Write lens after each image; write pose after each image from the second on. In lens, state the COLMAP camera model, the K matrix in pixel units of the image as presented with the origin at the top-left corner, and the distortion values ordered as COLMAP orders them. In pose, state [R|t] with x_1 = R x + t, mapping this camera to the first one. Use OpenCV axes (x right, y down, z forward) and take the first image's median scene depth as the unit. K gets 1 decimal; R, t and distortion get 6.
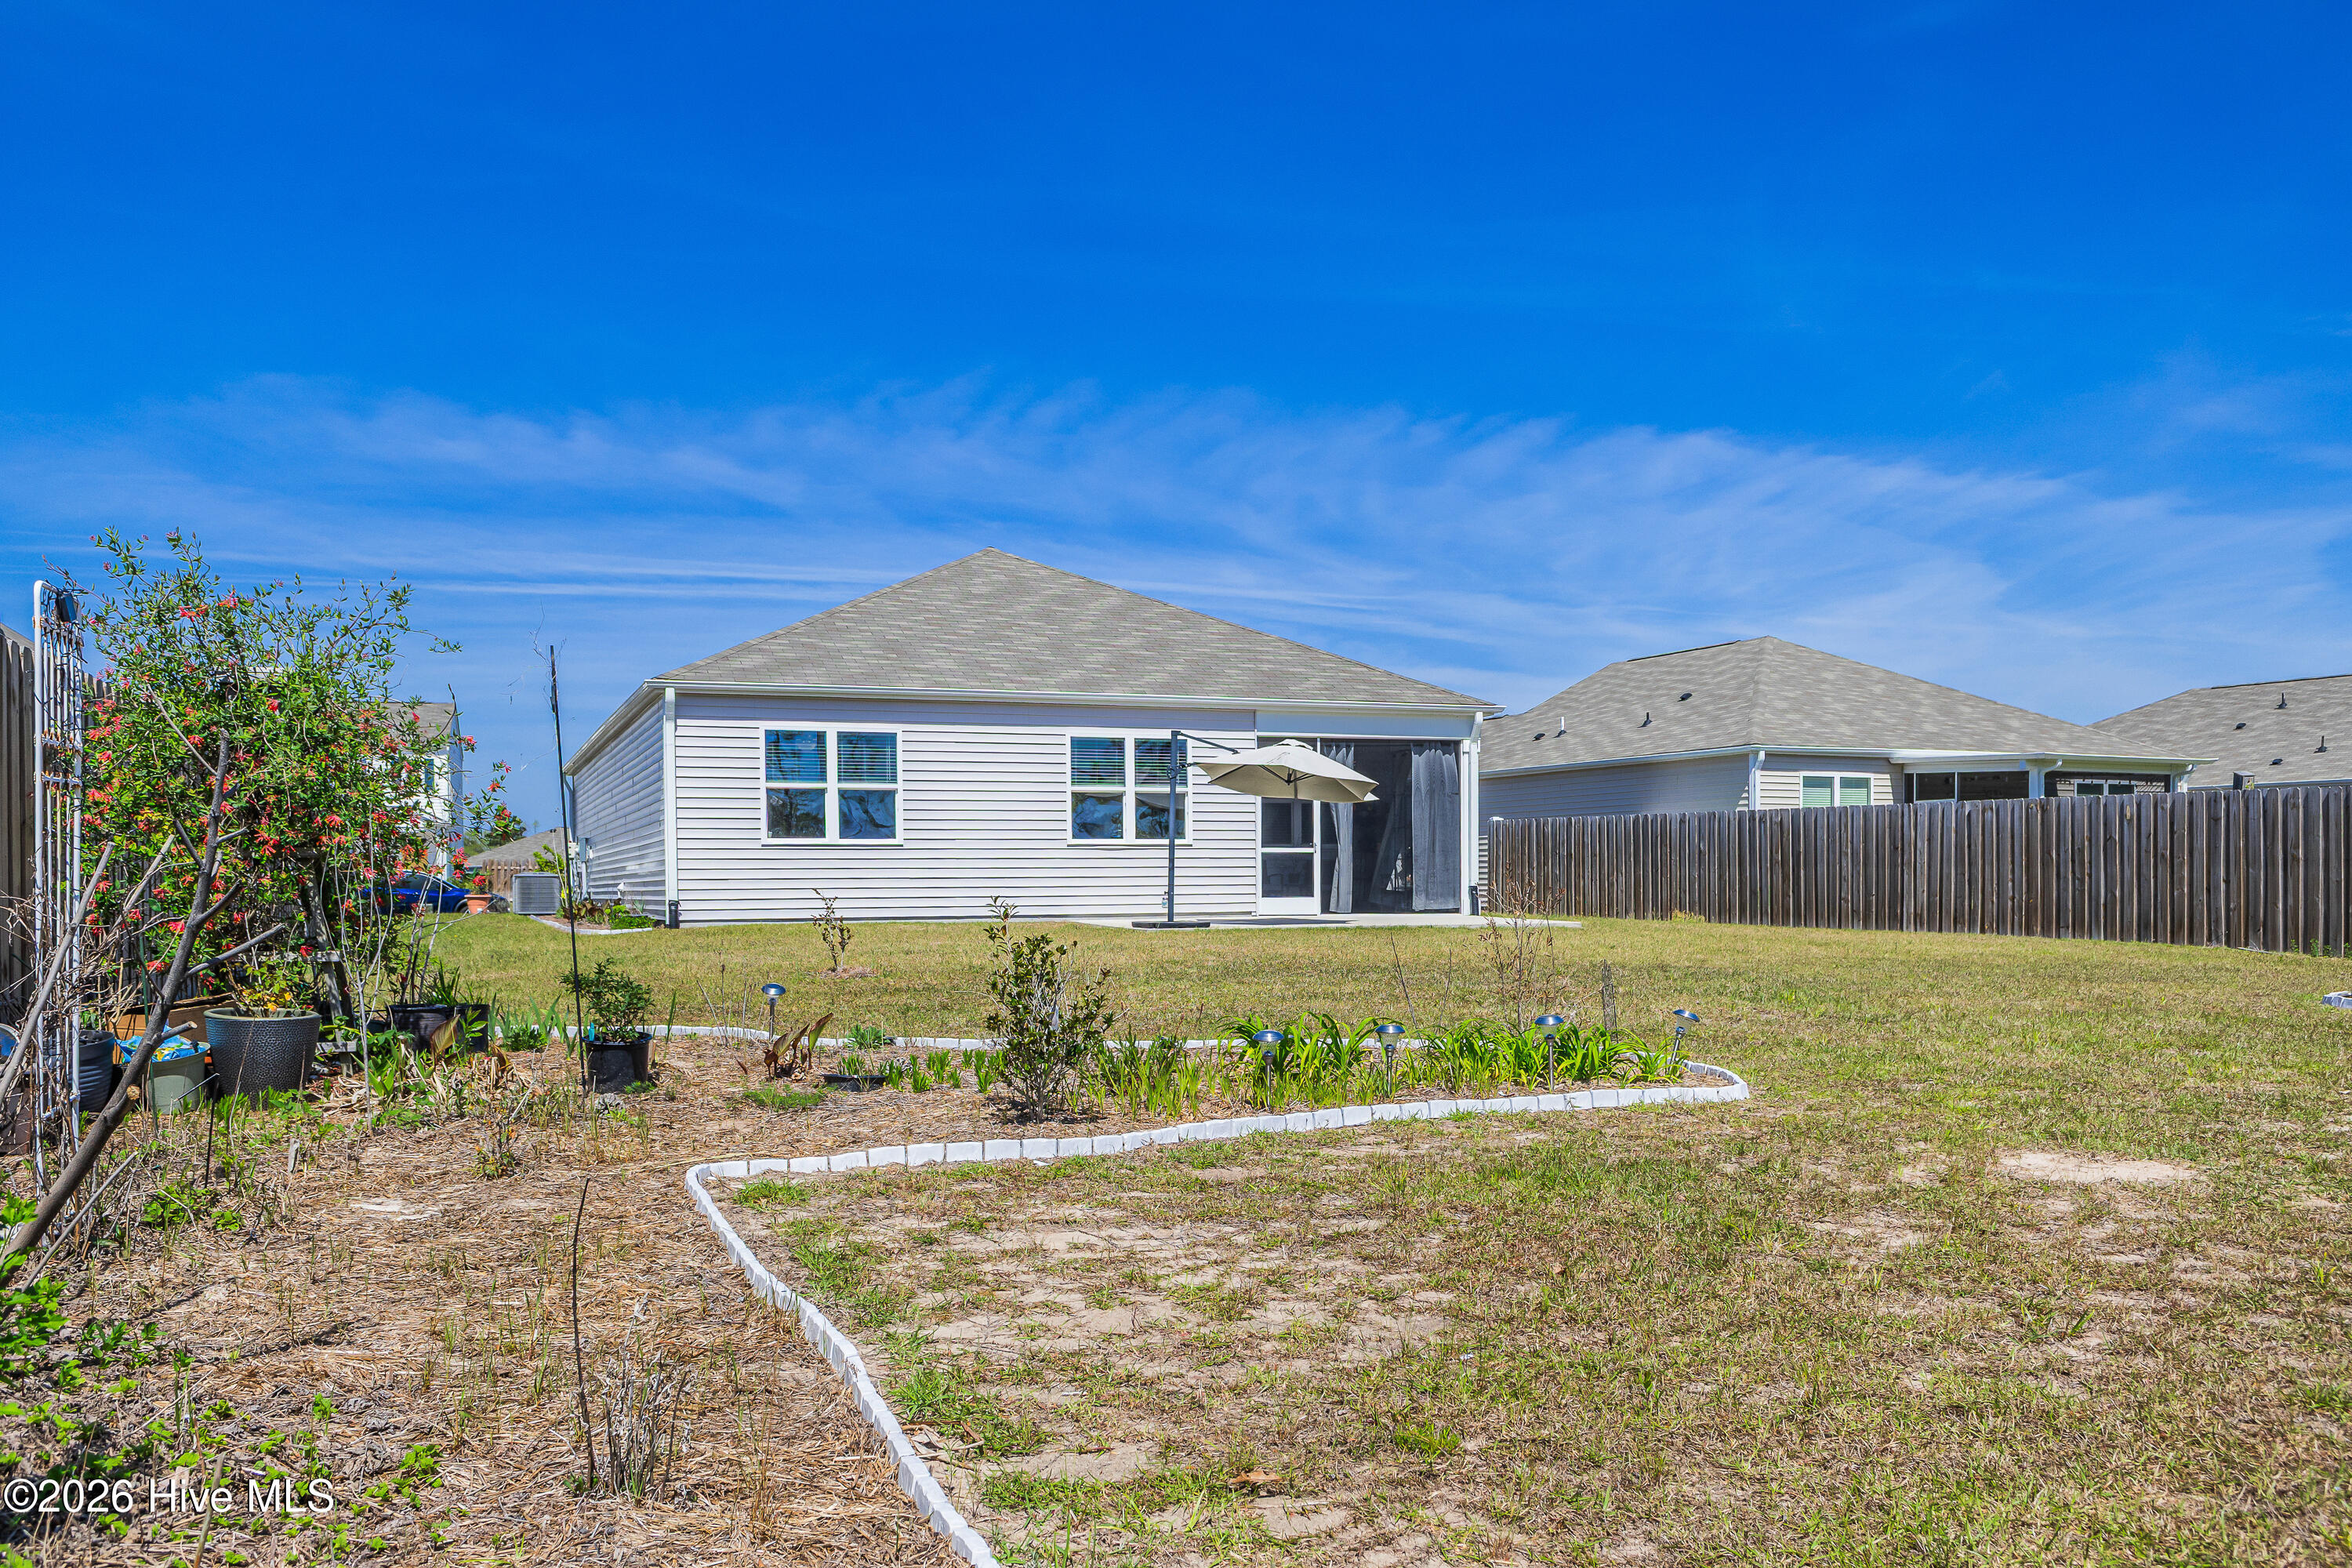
lens RADIAL K [[1924.4, 0, 1216.8], [0, 1924.4, 943.0], [0, 0, 1]] dist [-0.011300, 0.003435]
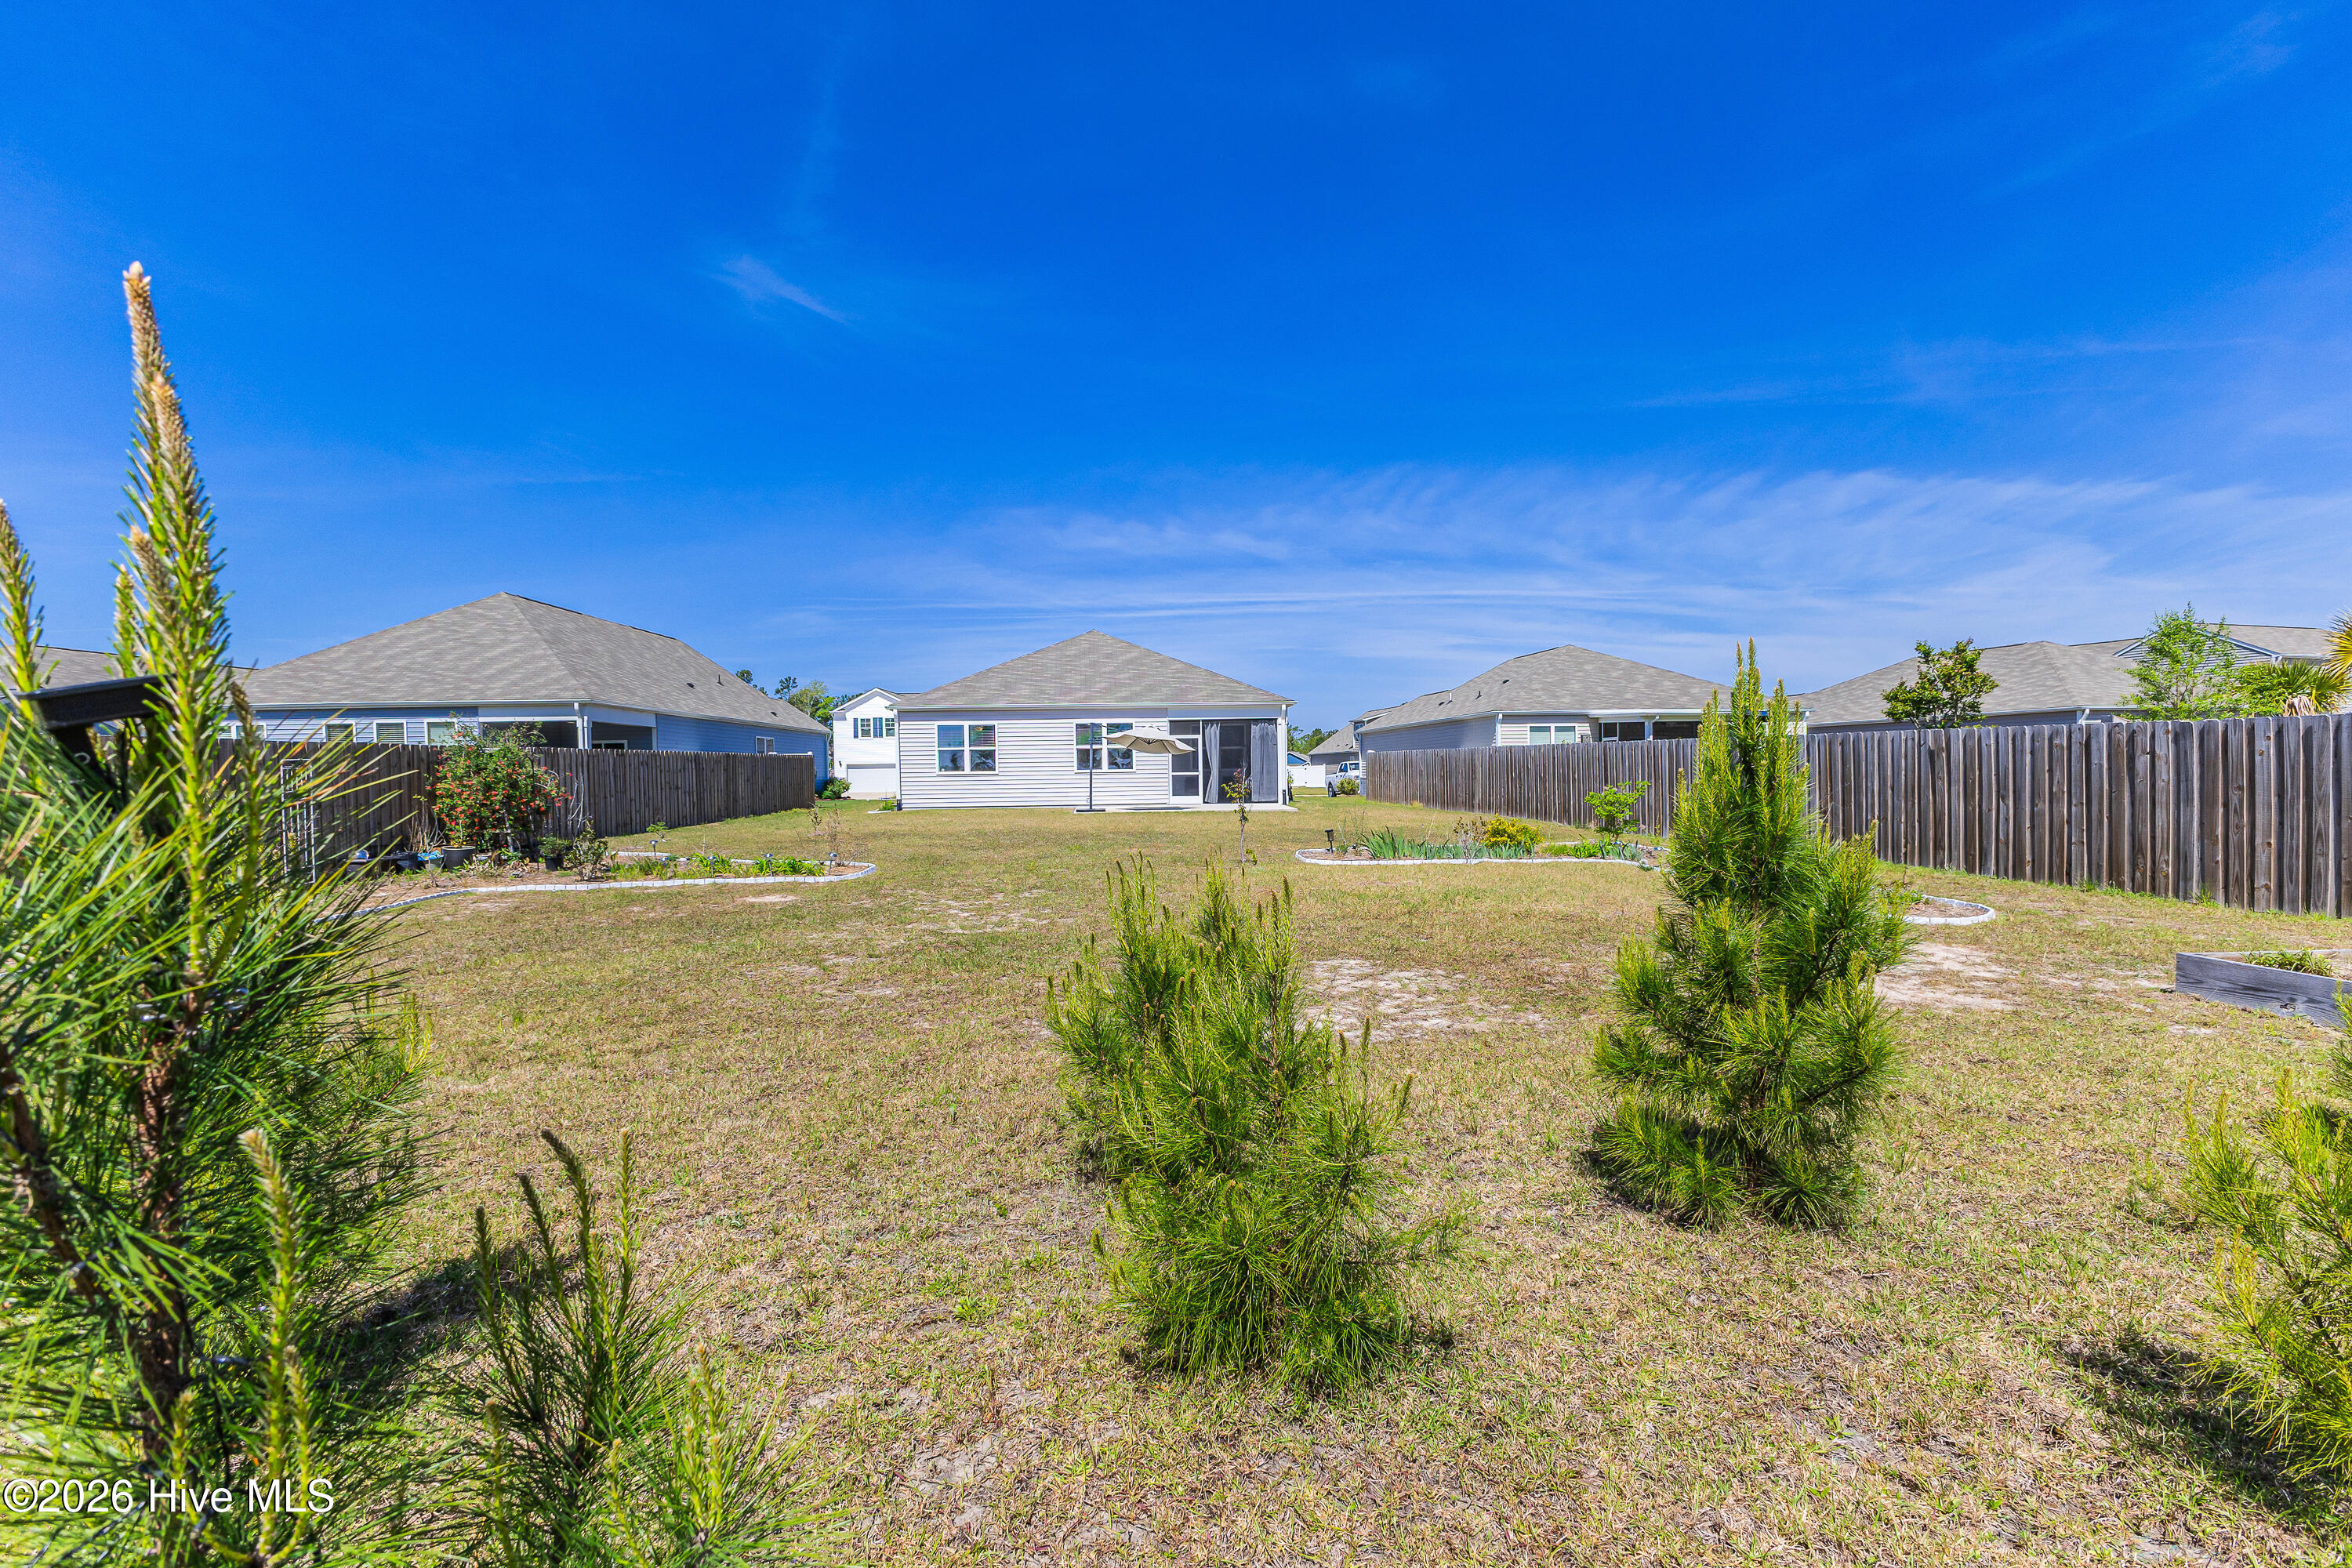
lens RADIAL K [[1105.1, 0, 1157.5], [0, 1105.1, 793.3], [0, 0, 1]] dist [-0.015929, -0.001122]
pose [[0.946006, -0.001714, -0.324144, 0.397542], [-0.001870, 0.999941, -0.010745, -0.013357], [0.324143, 0.010771, 0.945947, -0.151387]]
